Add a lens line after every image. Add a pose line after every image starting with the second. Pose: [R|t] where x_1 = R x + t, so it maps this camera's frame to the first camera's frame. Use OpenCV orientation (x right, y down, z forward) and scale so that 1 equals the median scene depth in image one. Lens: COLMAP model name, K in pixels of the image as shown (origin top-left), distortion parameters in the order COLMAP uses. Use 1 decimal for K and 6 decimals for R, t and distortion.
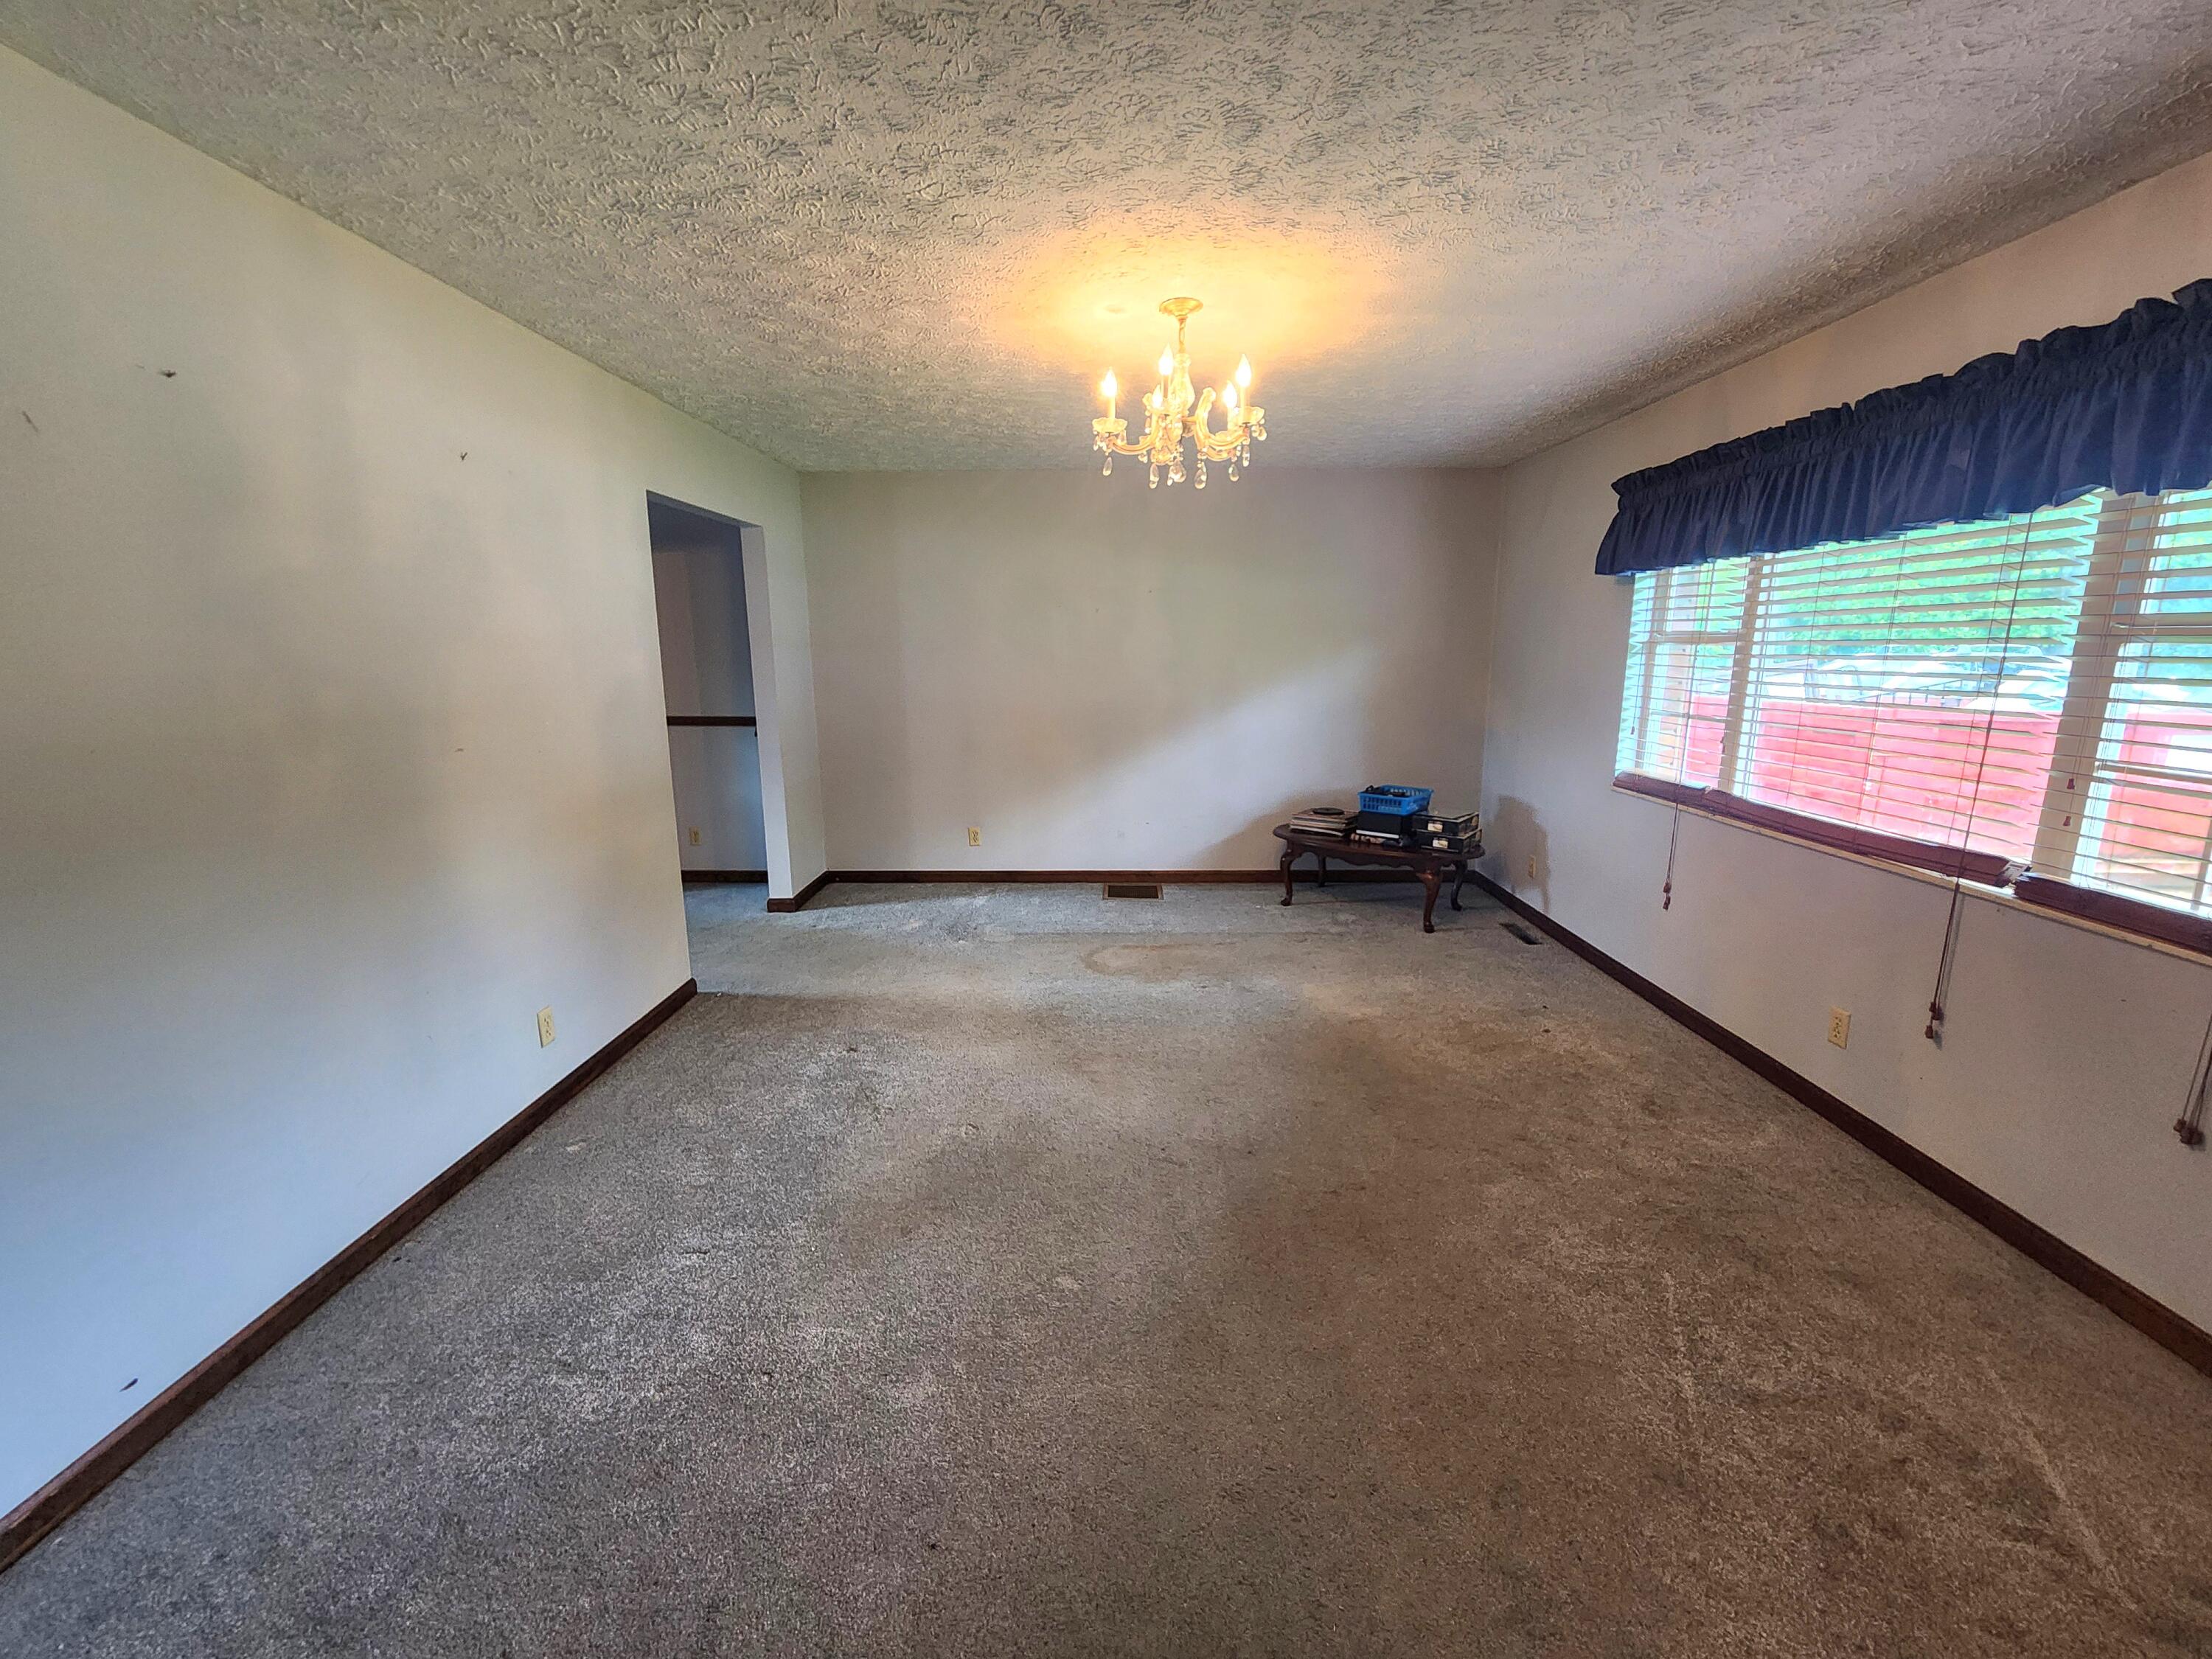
lens RADIAL K [[919.0, 0, 1106.0], [0, 919.0, 829.5], [0, 0, 1]] dist [0.000854, 0.000151]
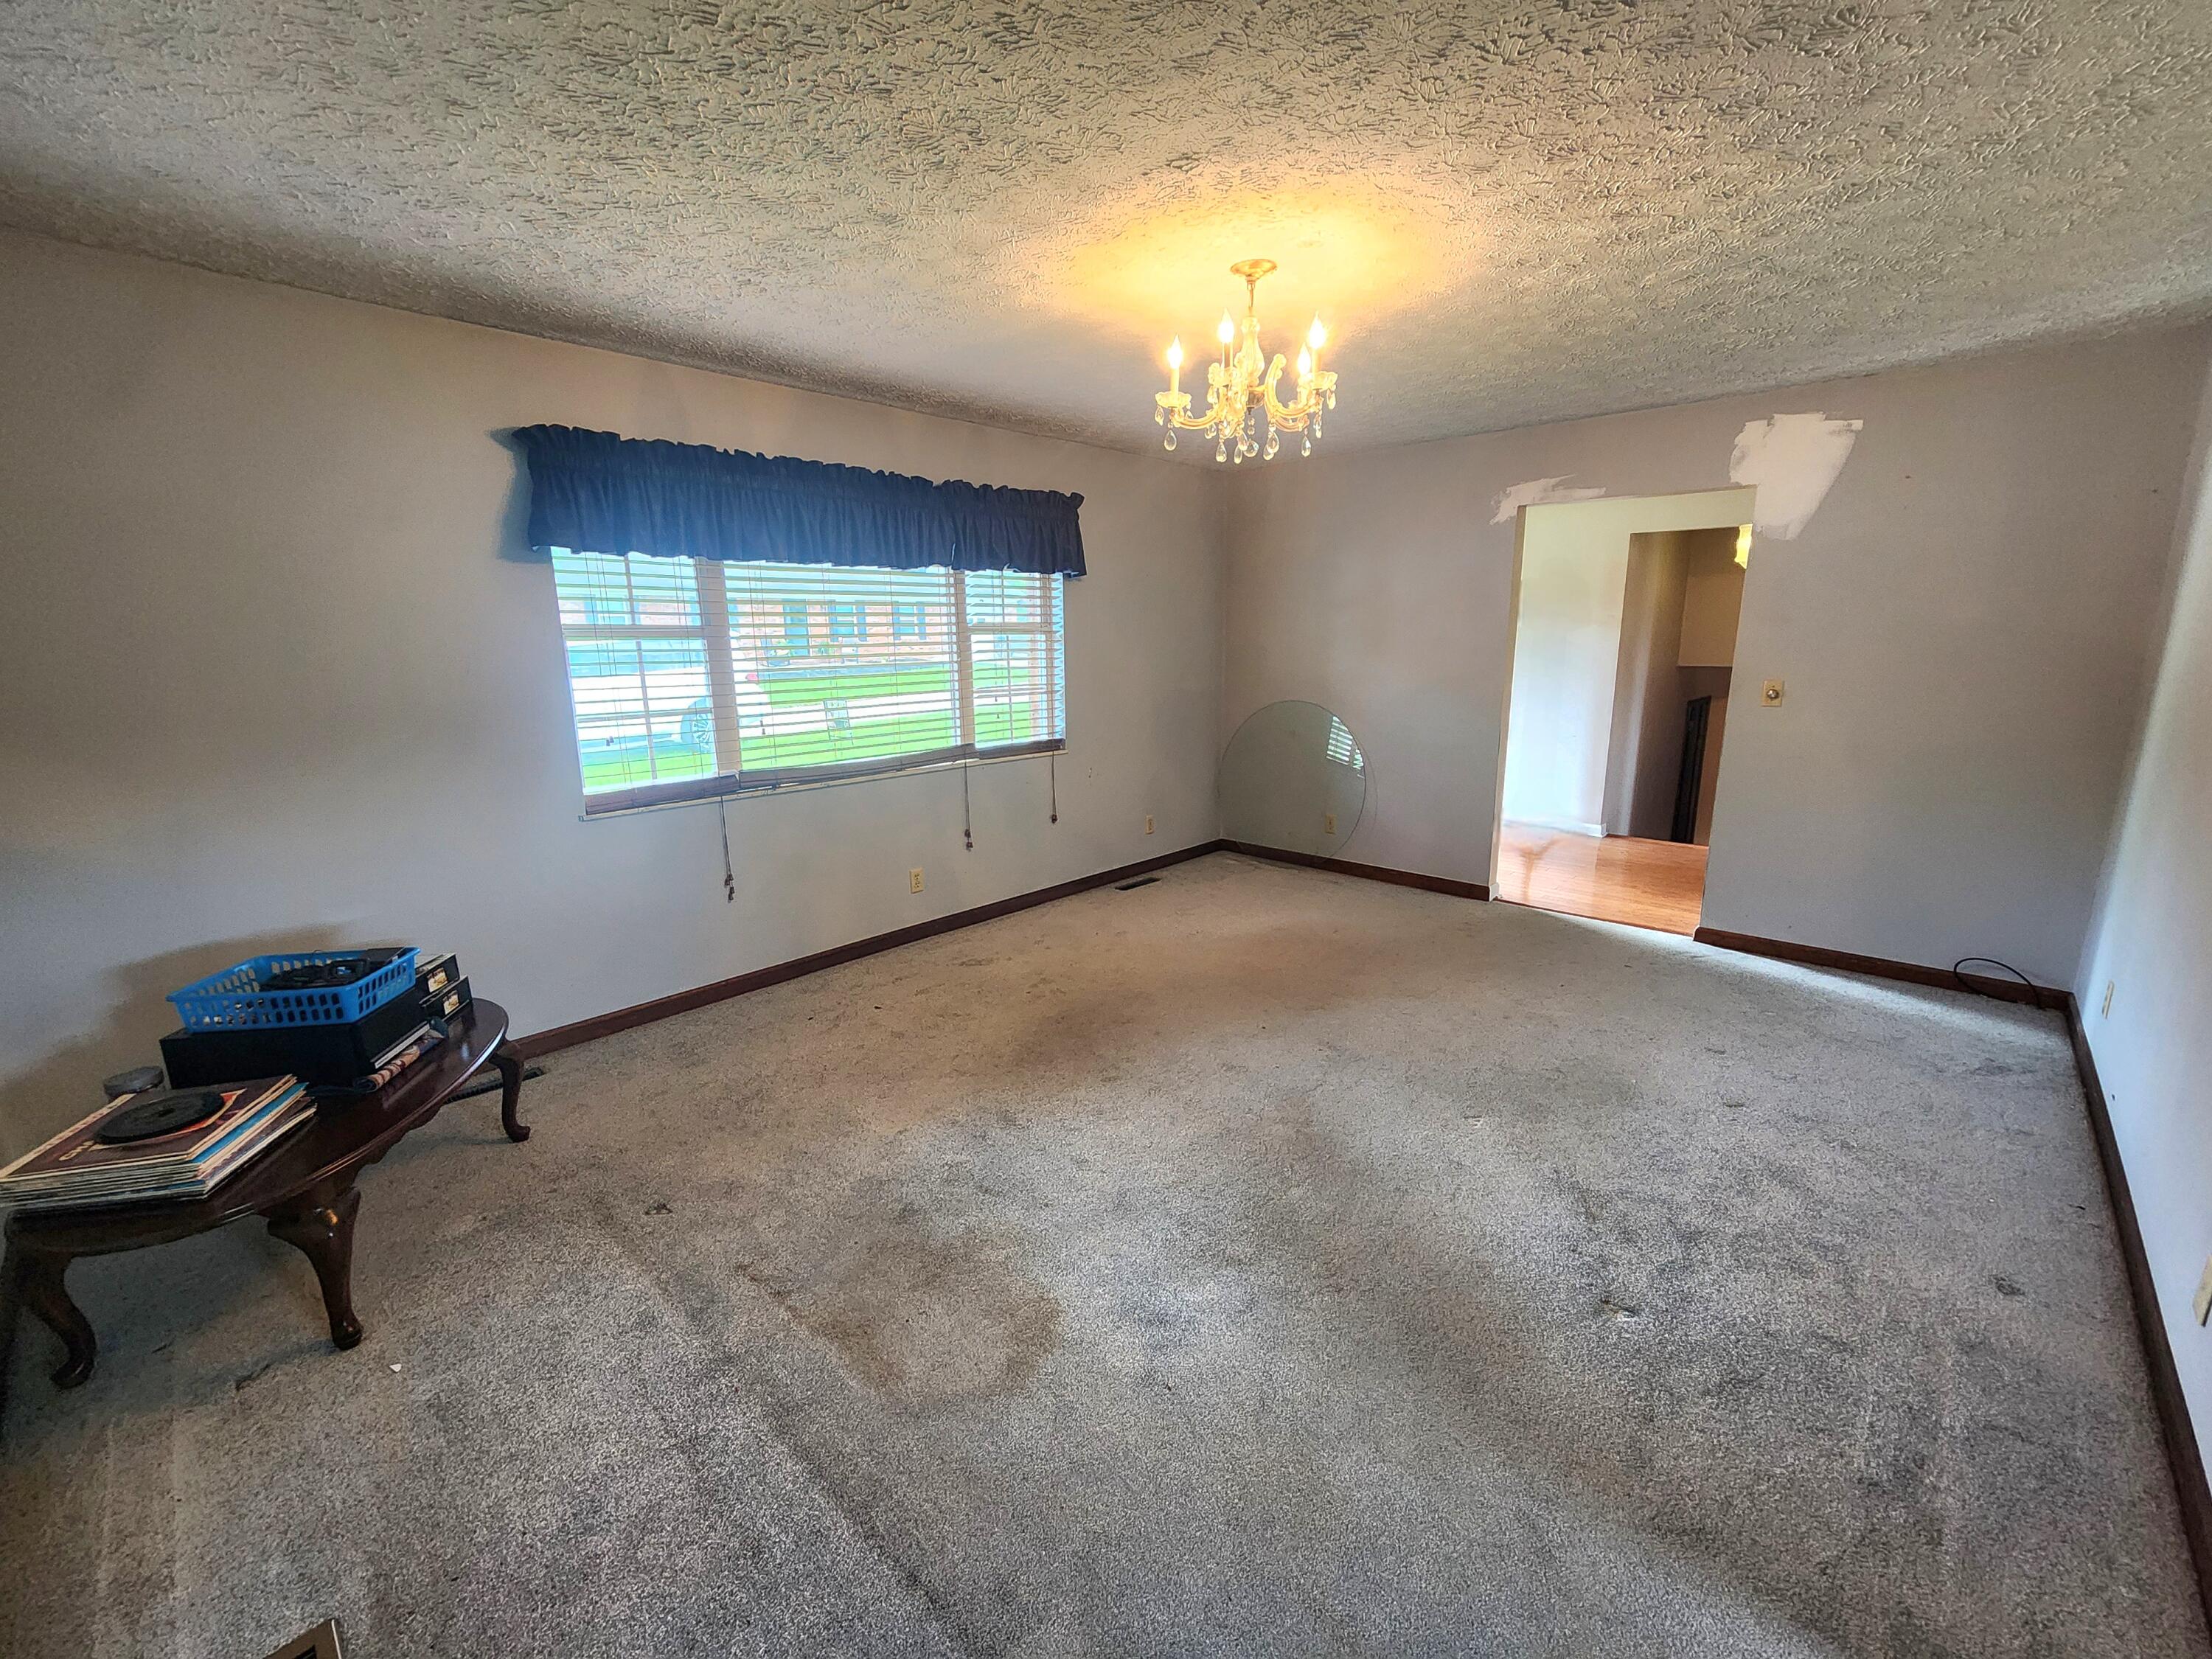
lens RADIAL K [[919.0, 0, 1106.0], [0, 919.0, 829.5], [0, 0, 1]] dist [0.000854, 0.000151]
pose [[-0.735267, -0.084995, 0.672428, -0.432729], [0.183320, 0.930189, 0.318027, -0.270701], [-0.652516, 0.357105, -0.668356, 1.604239]]
